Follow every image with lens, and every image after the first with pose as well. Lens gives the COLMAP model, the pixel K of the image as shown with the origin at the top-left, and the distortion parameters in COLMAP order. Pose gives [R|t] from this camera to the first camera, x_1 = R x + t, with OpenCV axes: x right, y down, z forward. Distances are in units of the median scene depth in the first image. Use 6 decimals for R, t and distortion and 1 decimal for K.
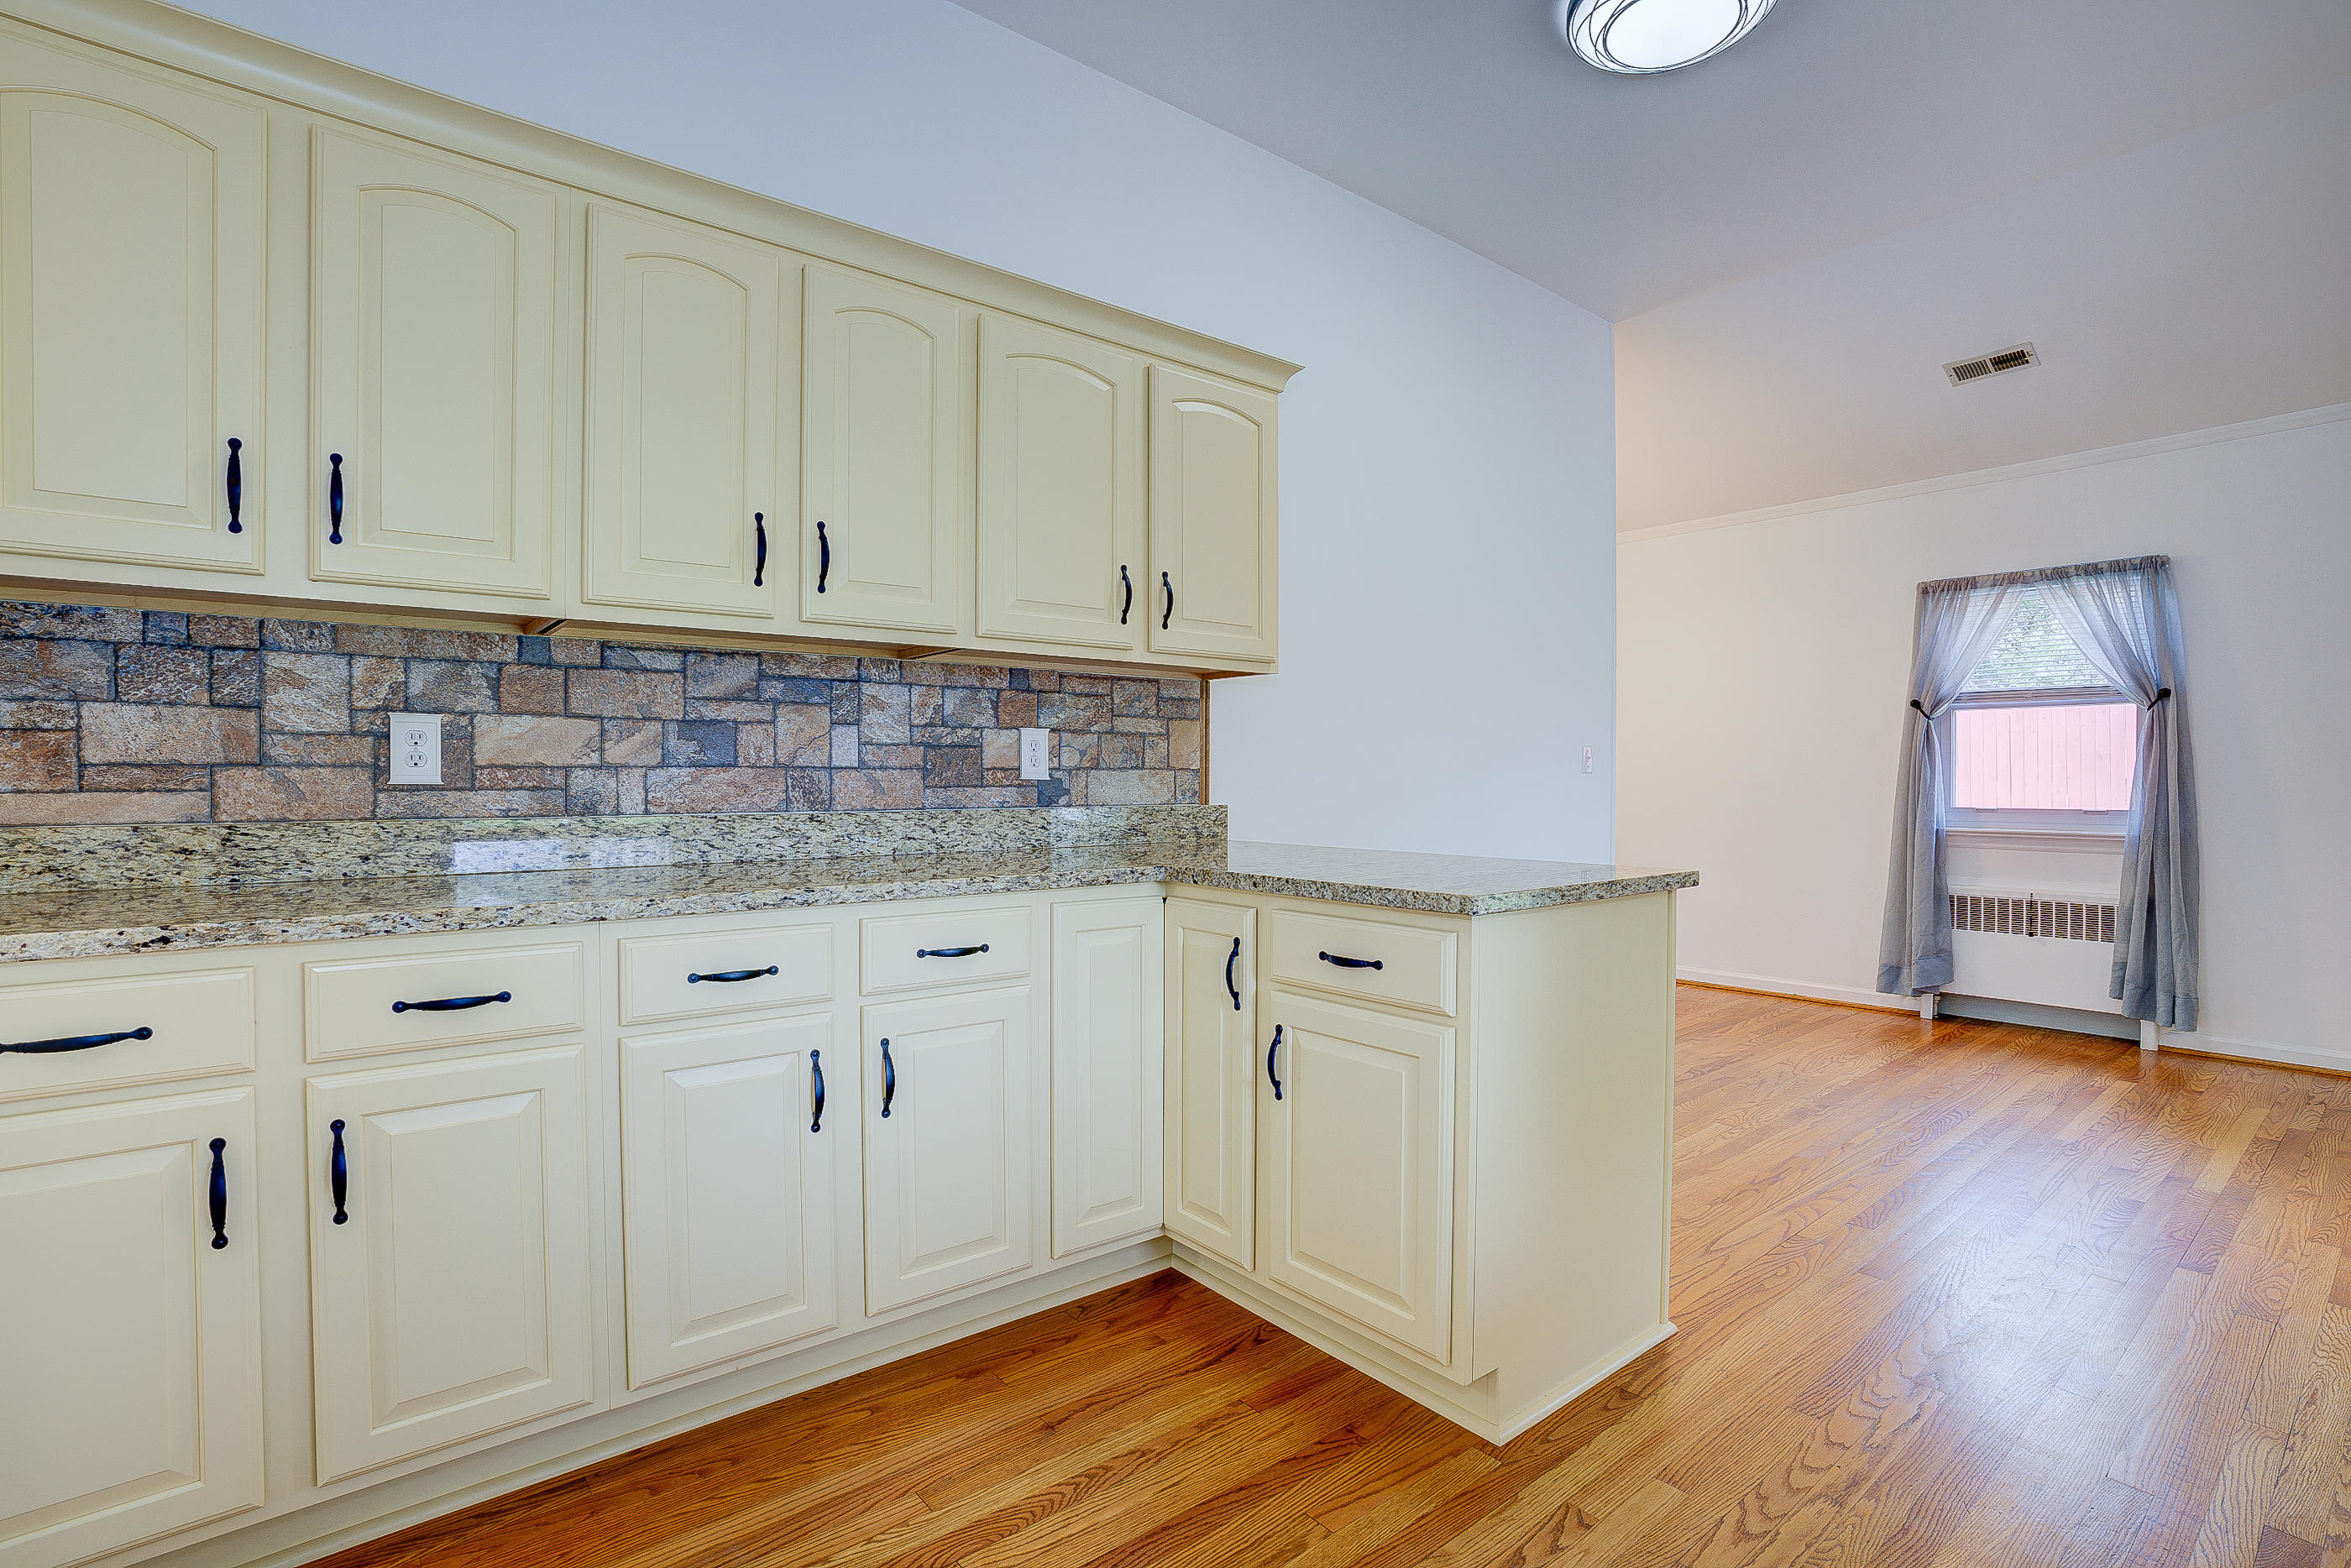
lens RADIAL K [[1083.3, 0, 1175.0], [0, 1083.3, 785.8], [0, 0, 1]] dist [-0.064848, 0.020094]
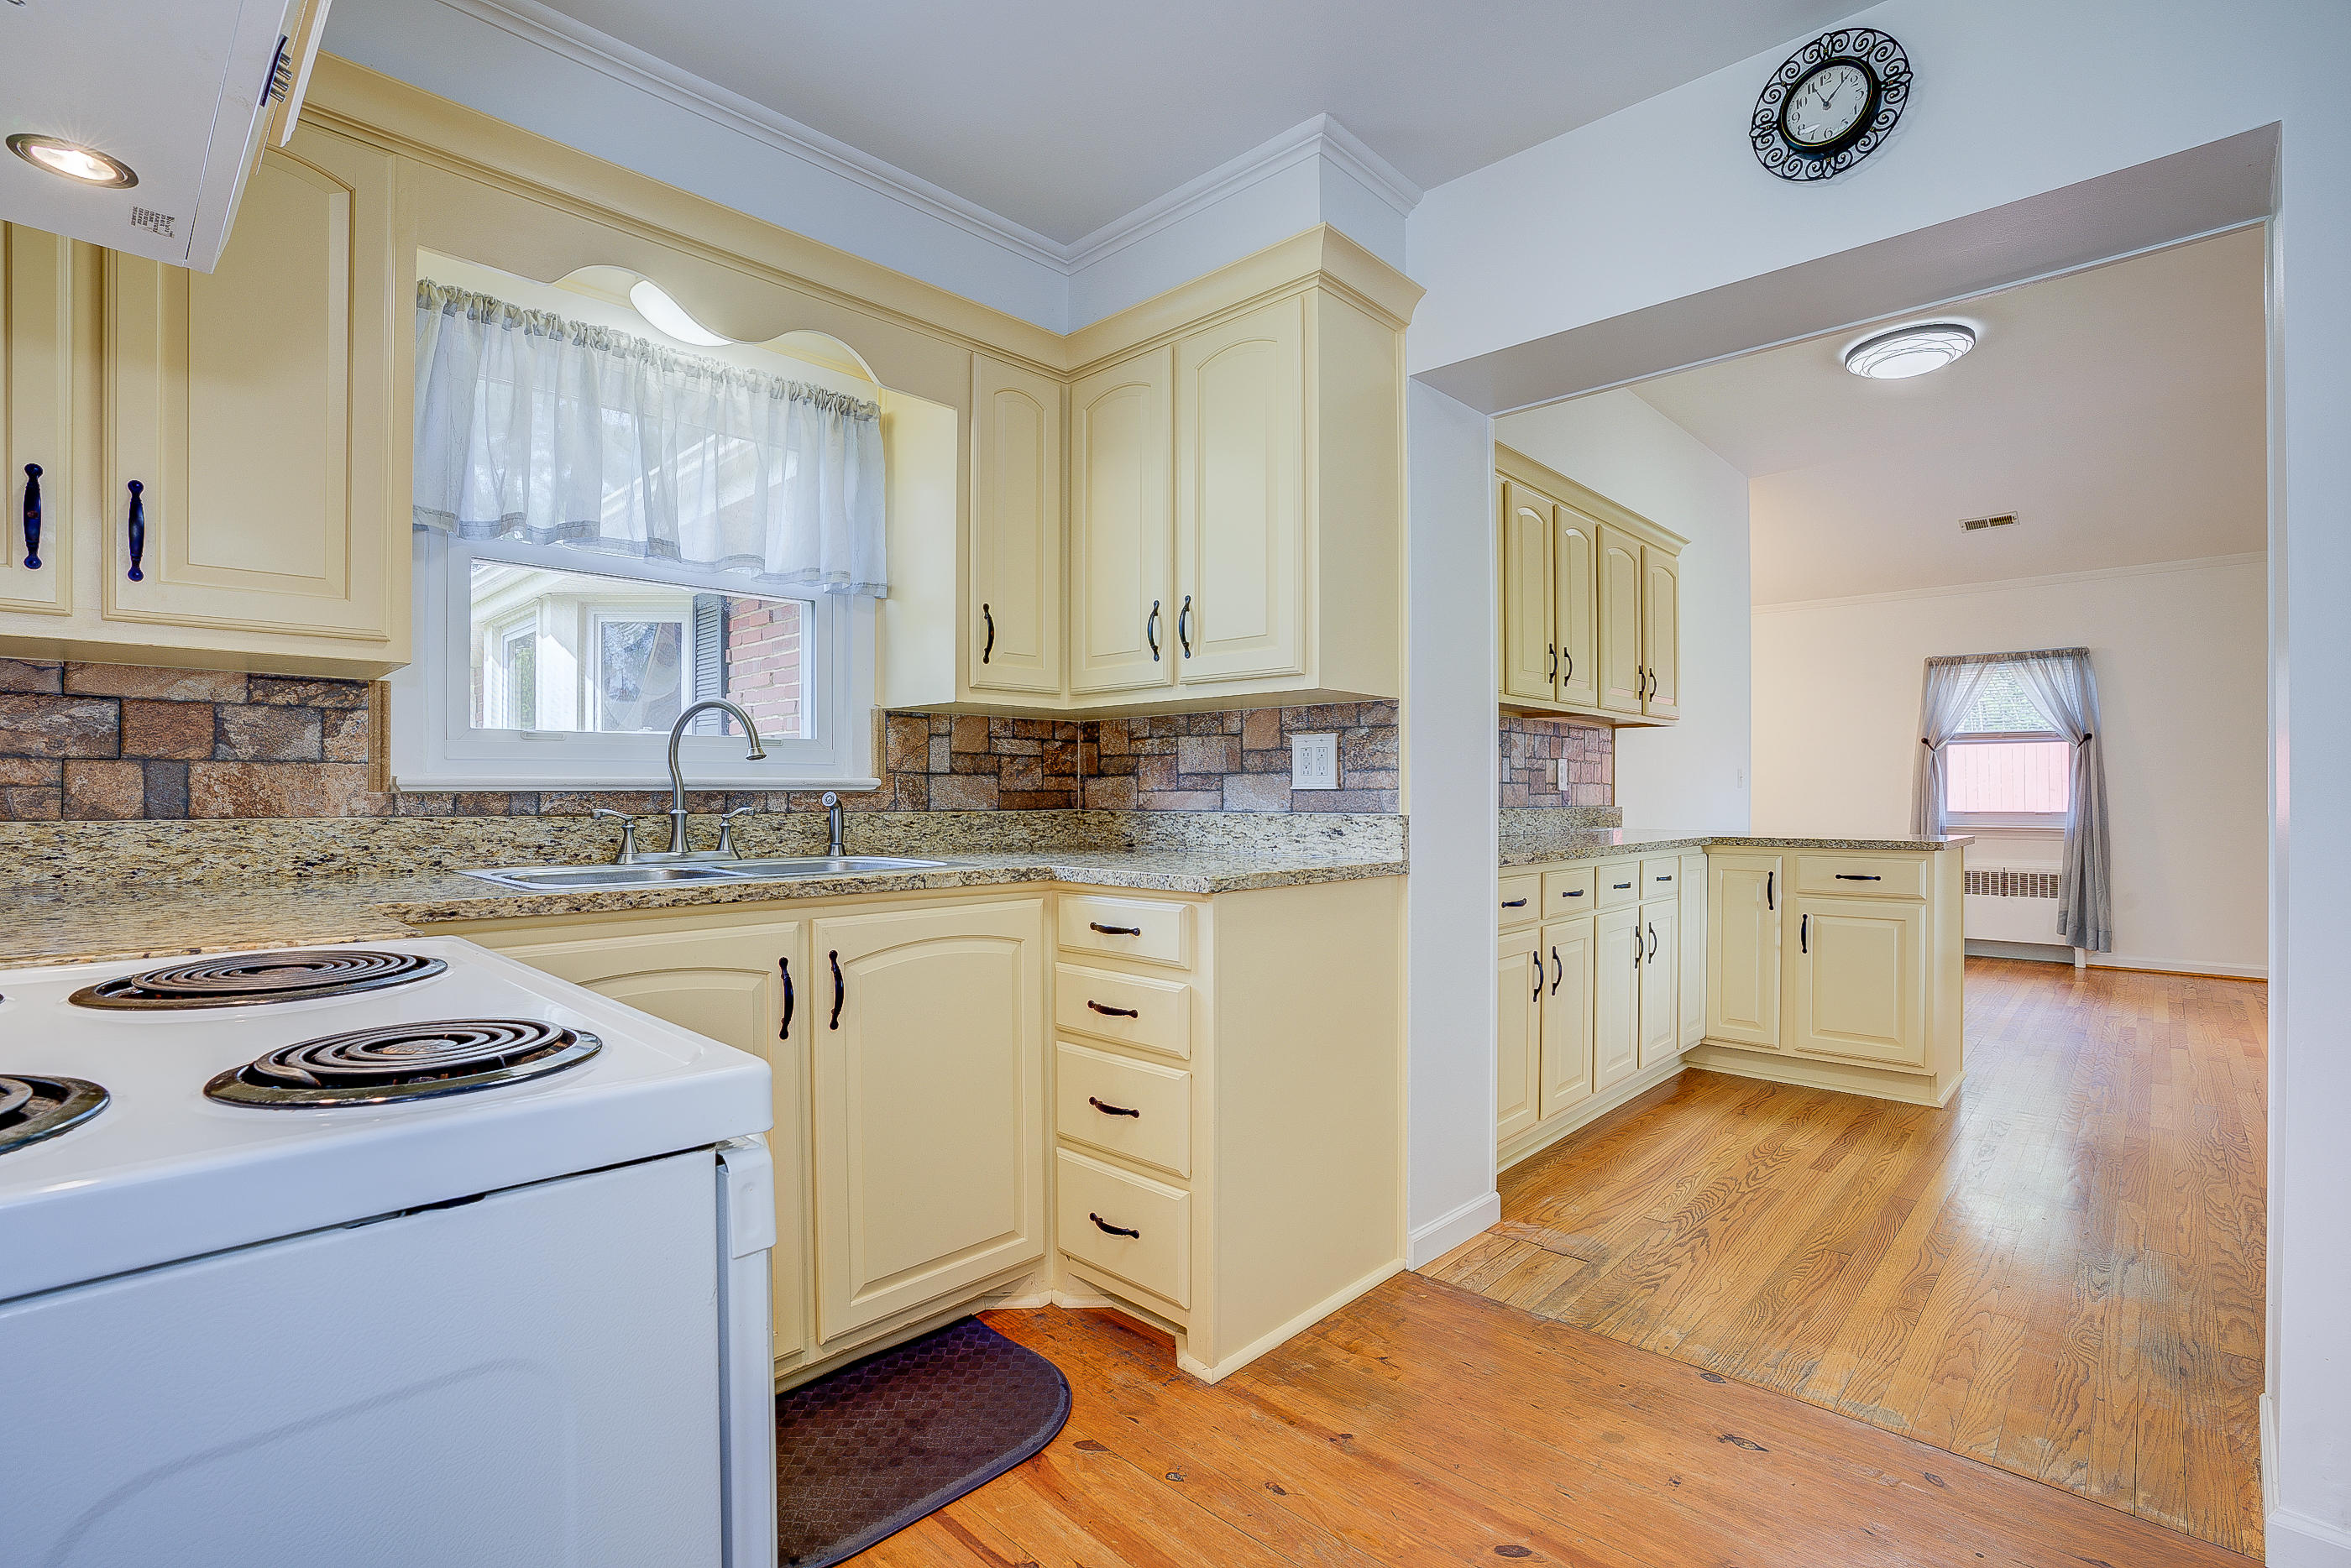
lens RADIAL K [[1083.3, 0, 1187.5], [0, 1083.3, 769.9], [0, 0, 1]] dist [-0.064848, 0.020094]
pose [[0.988274, 0.008412, 0.152461, -0.803245], [-0.004984, 0.999726, -0.022852, 0.004169], [-0.152612, 0.021824, 0.988045, -0.439812]]
